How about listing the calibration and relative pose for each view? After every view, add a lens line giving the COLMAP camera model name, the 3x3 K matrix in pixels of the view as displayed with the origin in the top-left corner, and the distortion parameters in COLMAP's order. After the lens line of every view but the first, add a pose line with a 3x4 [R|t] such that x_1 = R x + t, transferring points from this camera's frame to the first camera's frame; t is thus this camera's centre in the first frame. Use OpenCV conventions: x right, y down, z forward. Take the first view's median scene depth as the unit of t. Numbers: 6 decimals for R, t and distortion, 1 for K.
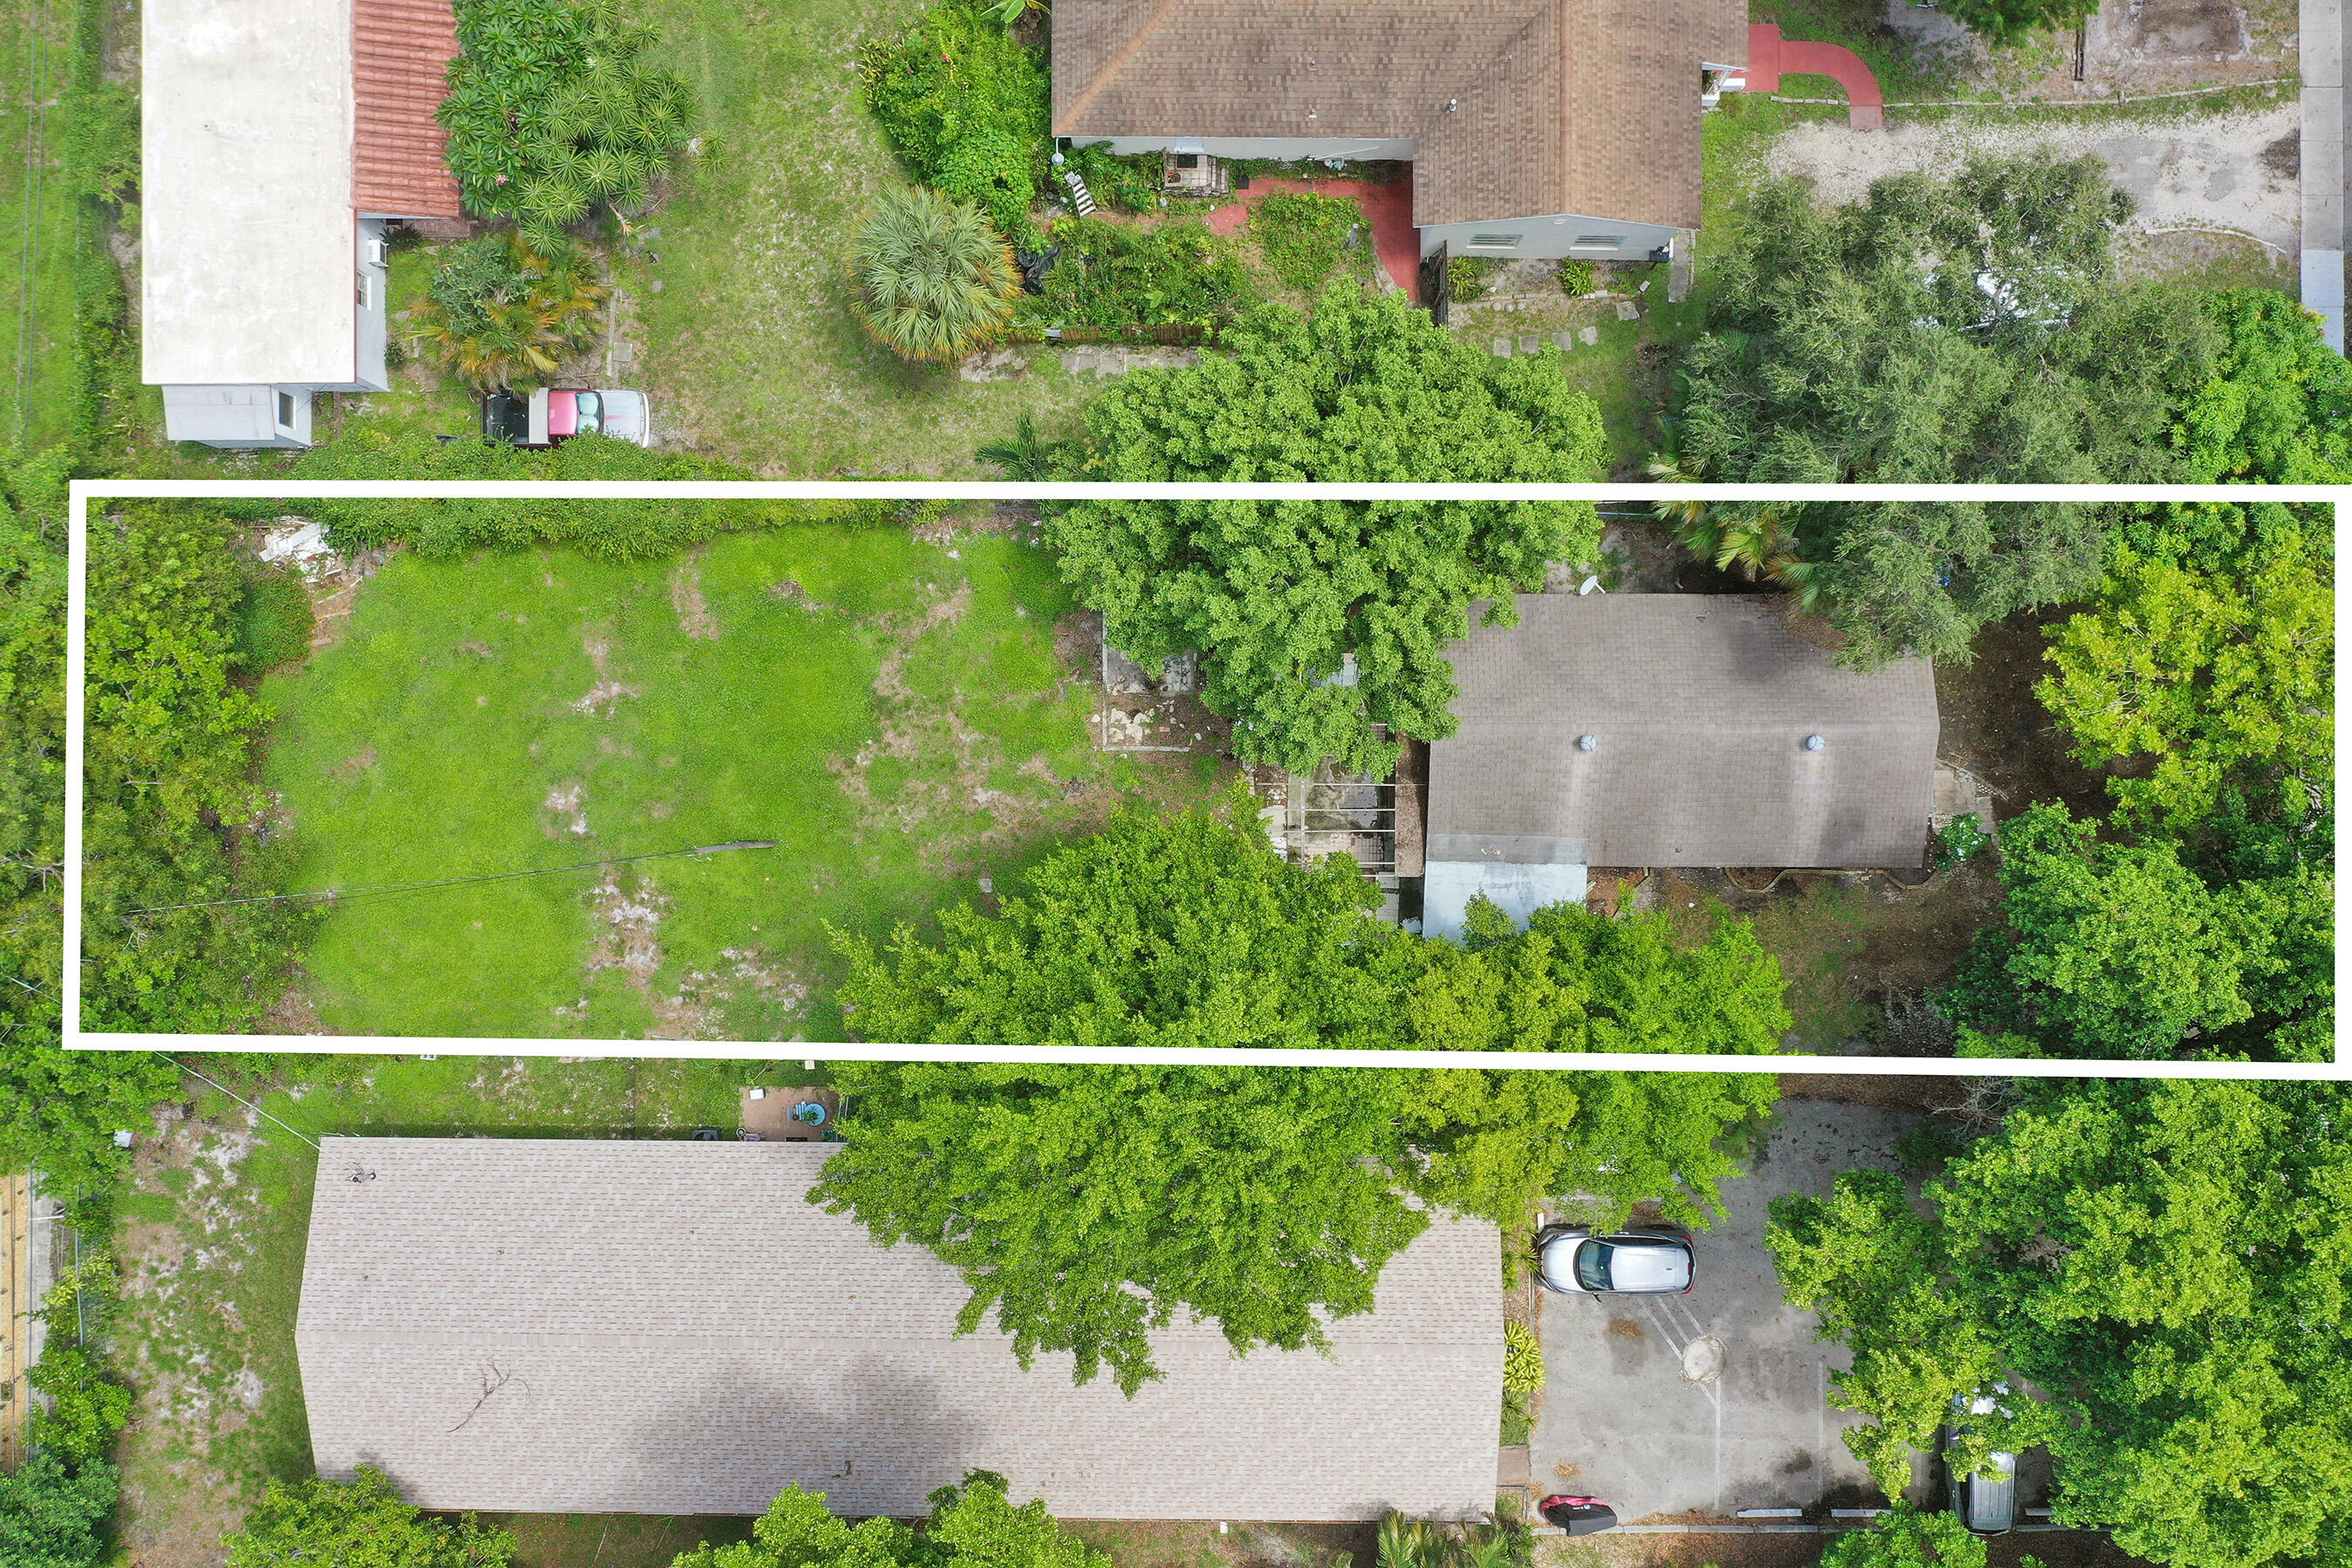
lens RADIAL K [[1908.8, 0, 1172.8], [0, 1908.8, 799.6], [0, 0, 1]] dist [-0.013699, 0.002146]
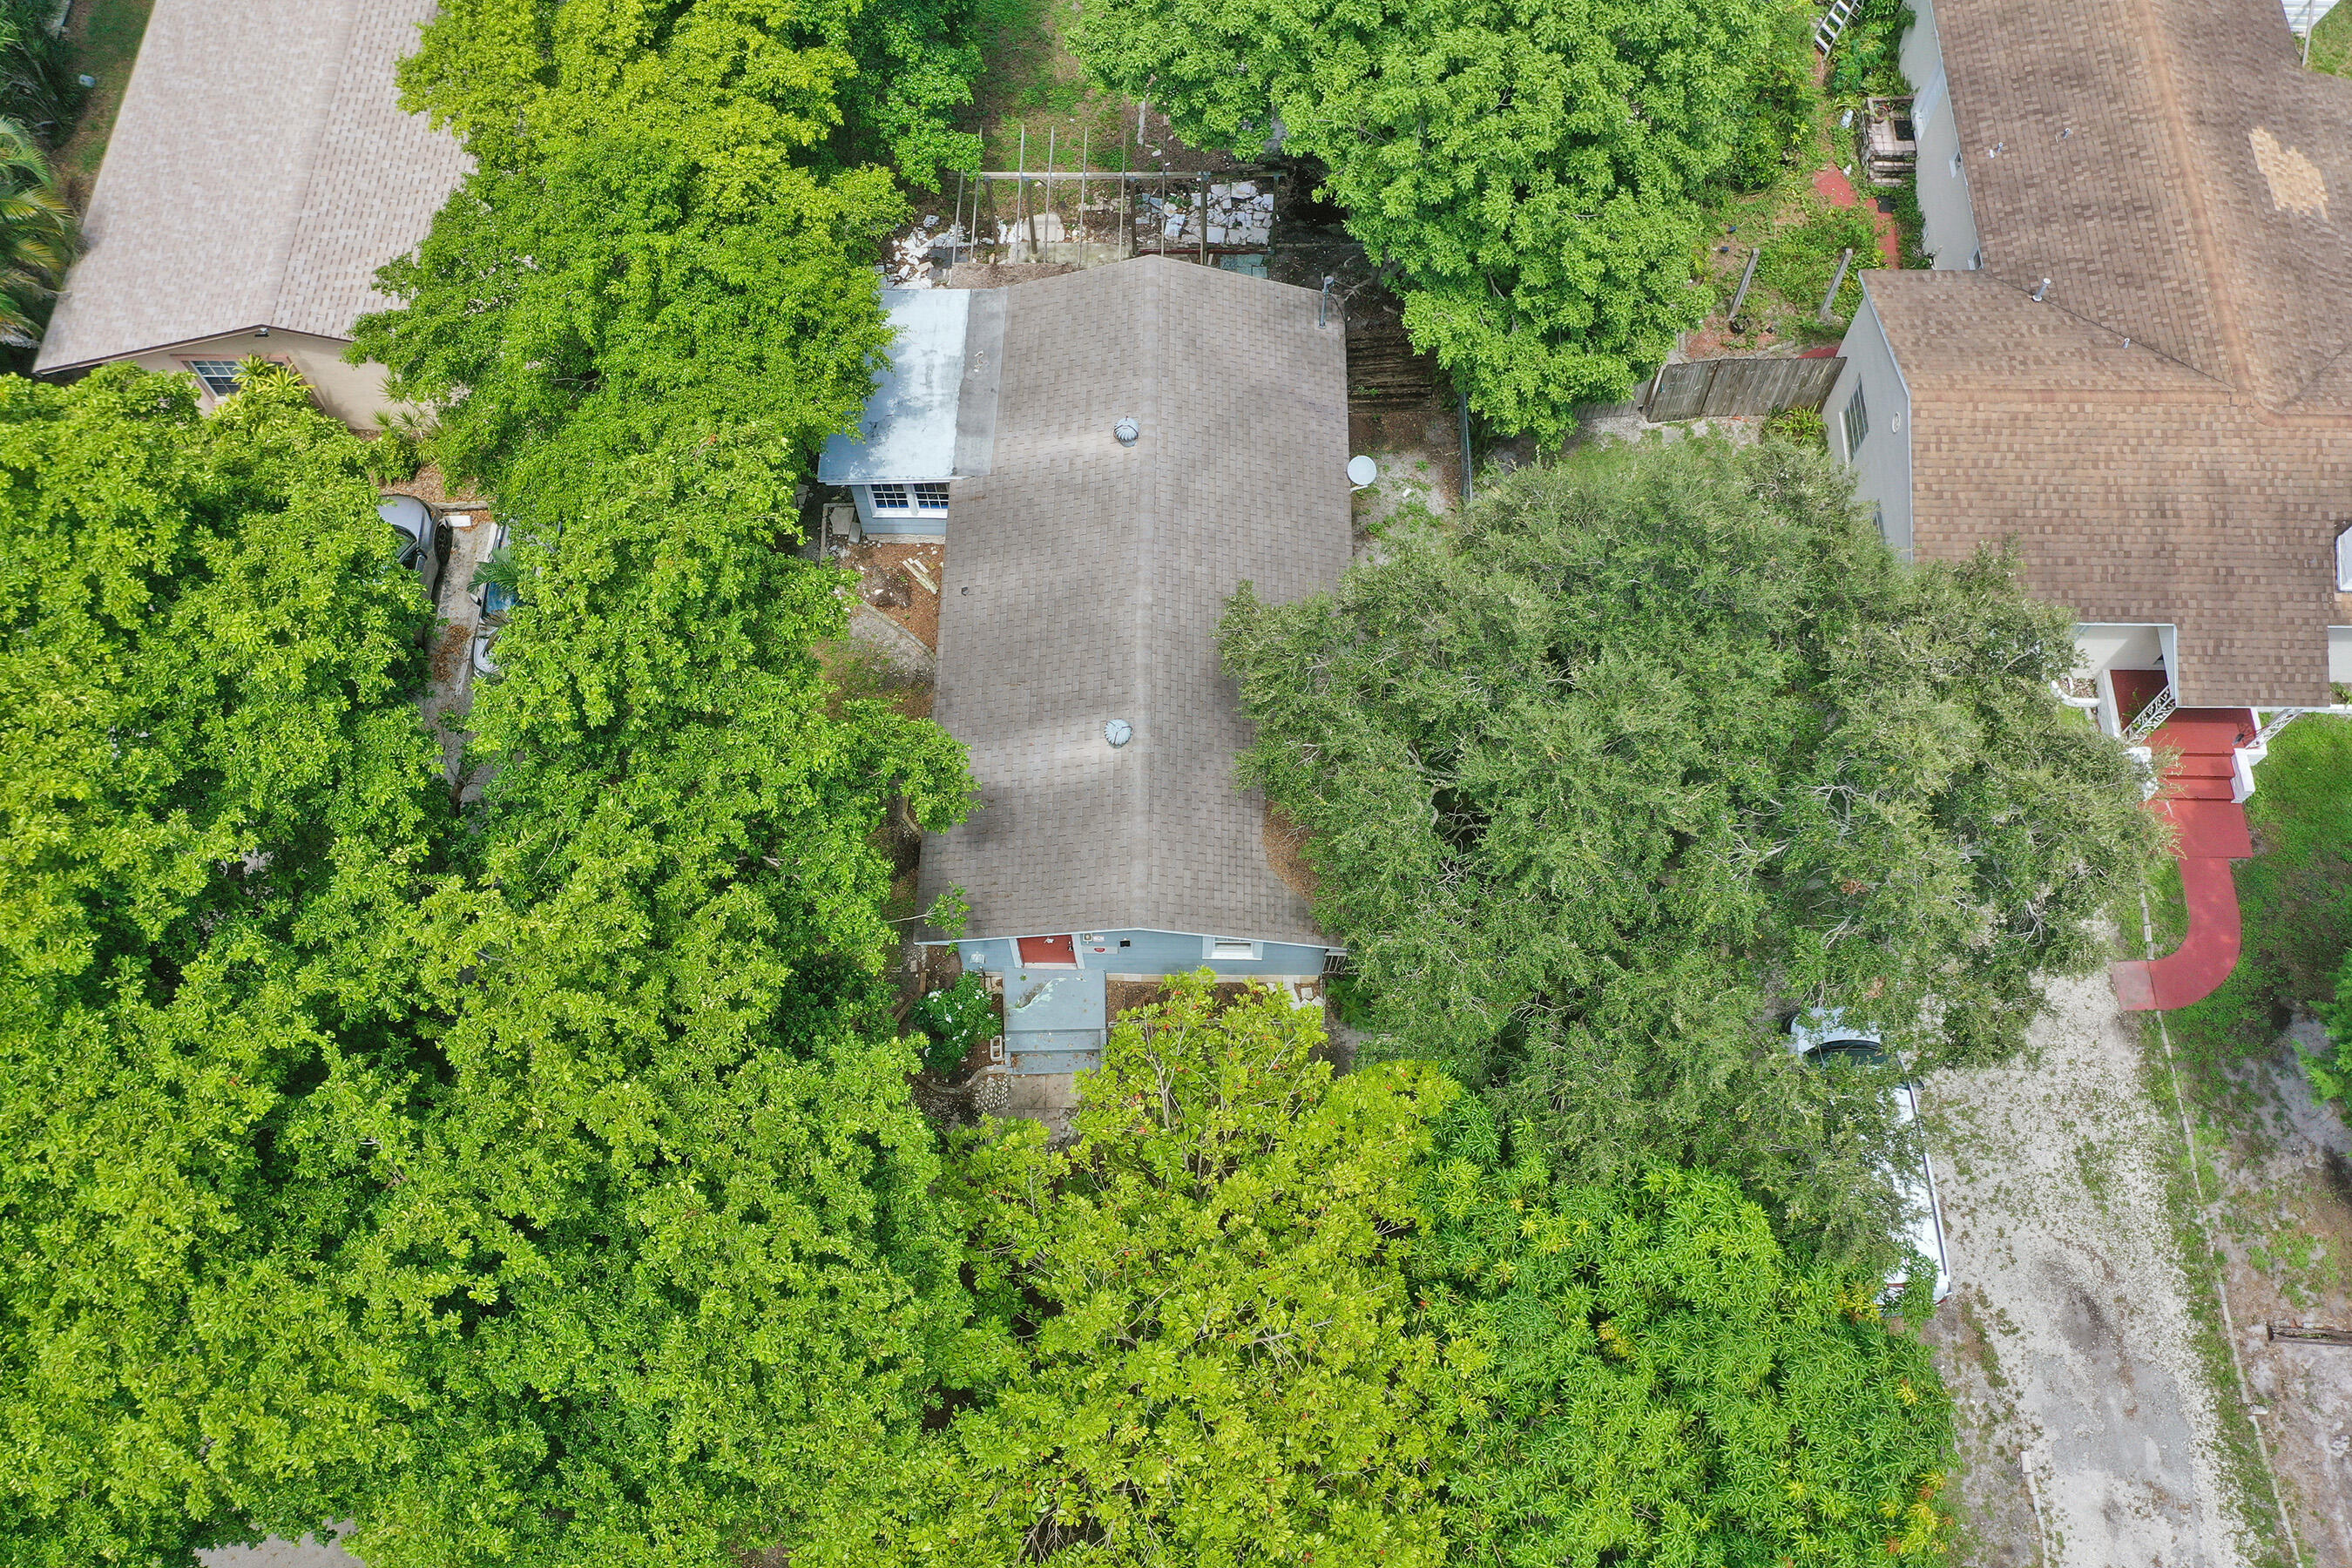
lens RADIAL K [[1878.4, 0, 1170.9], [0, 1878.4, 795.9], [0, 0, 1]] dist [-0.004745, -0.000693]
pose [[-0.012679, 0.916570, -0.399672, 0.561354], [-0.999840, -0.006588, 0.016609, -0.053712], [0.012590, 0.399819, 0.916508, 0.411608]]
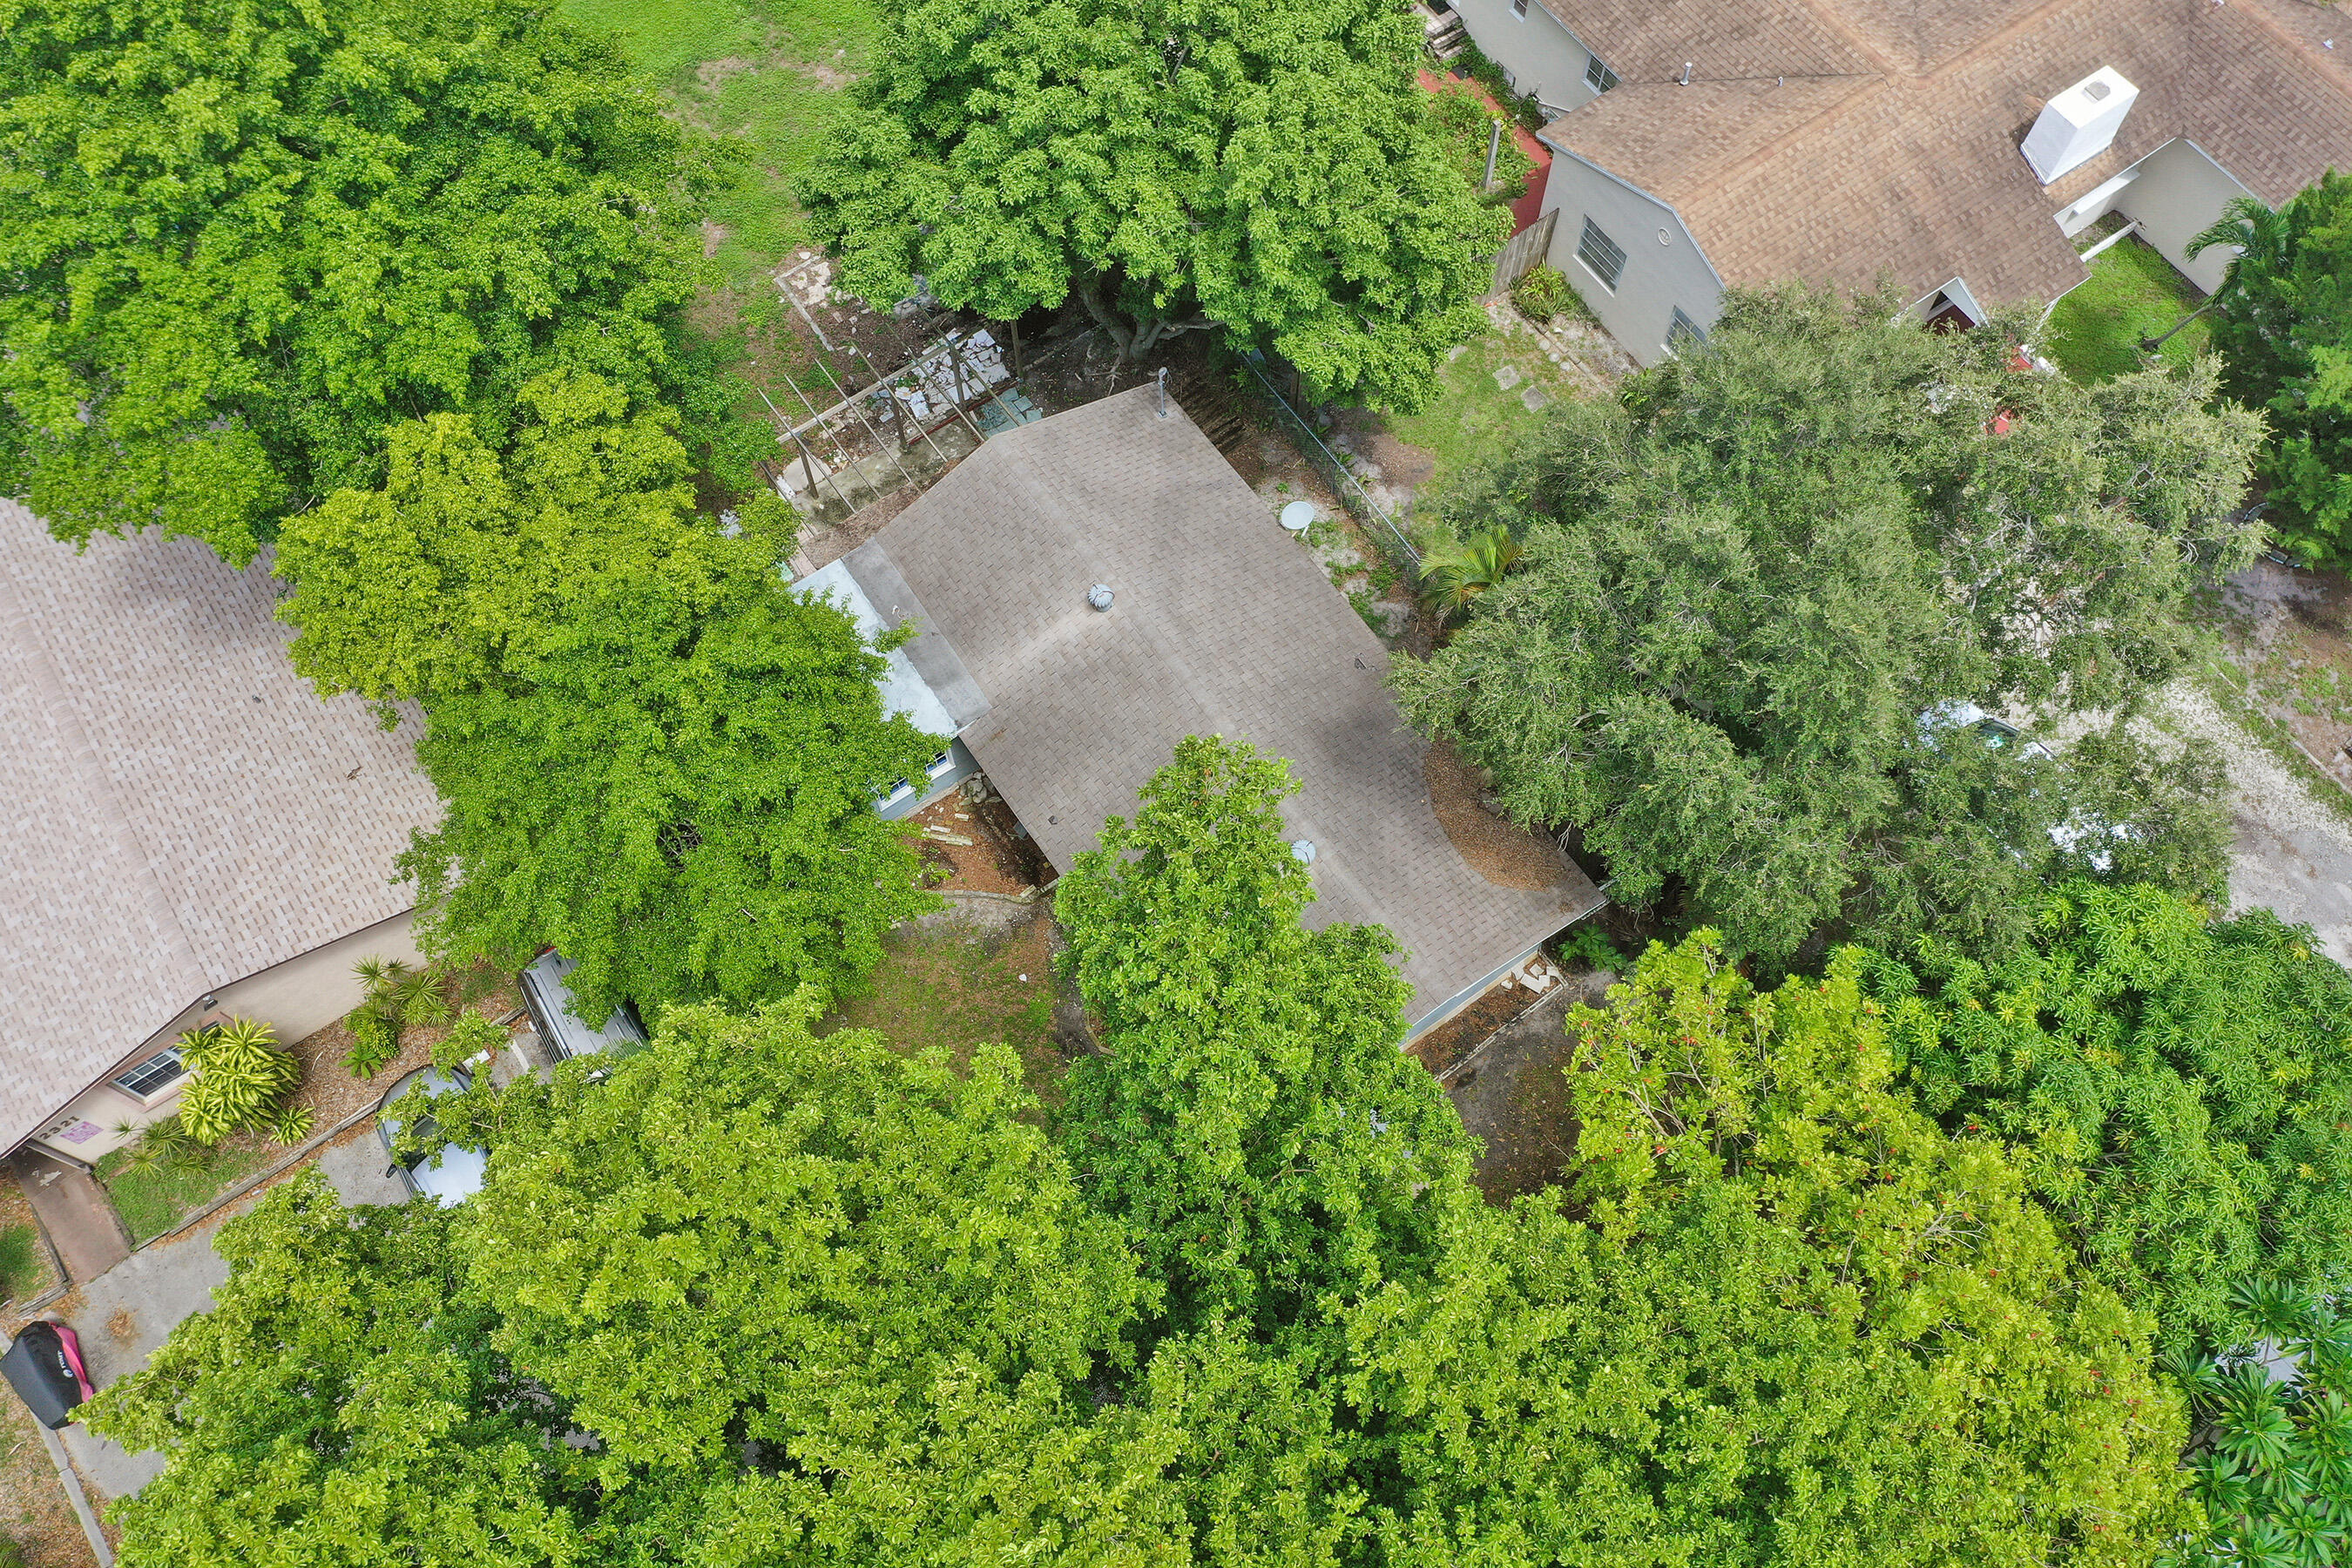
lens RADIAL K [[1866.3, 0, 1176.4], [0, 1866.3, 798.9], [0, 0, 1]] dist [-0.002918, -0.003426]
pose [[0.575745, 0.748972, -0.327962, 0.467992], [-0.817629, 0.527038, -0.231763, 0.128423], [-0.000735, 0.401587, 0.915820, 0.397453]]
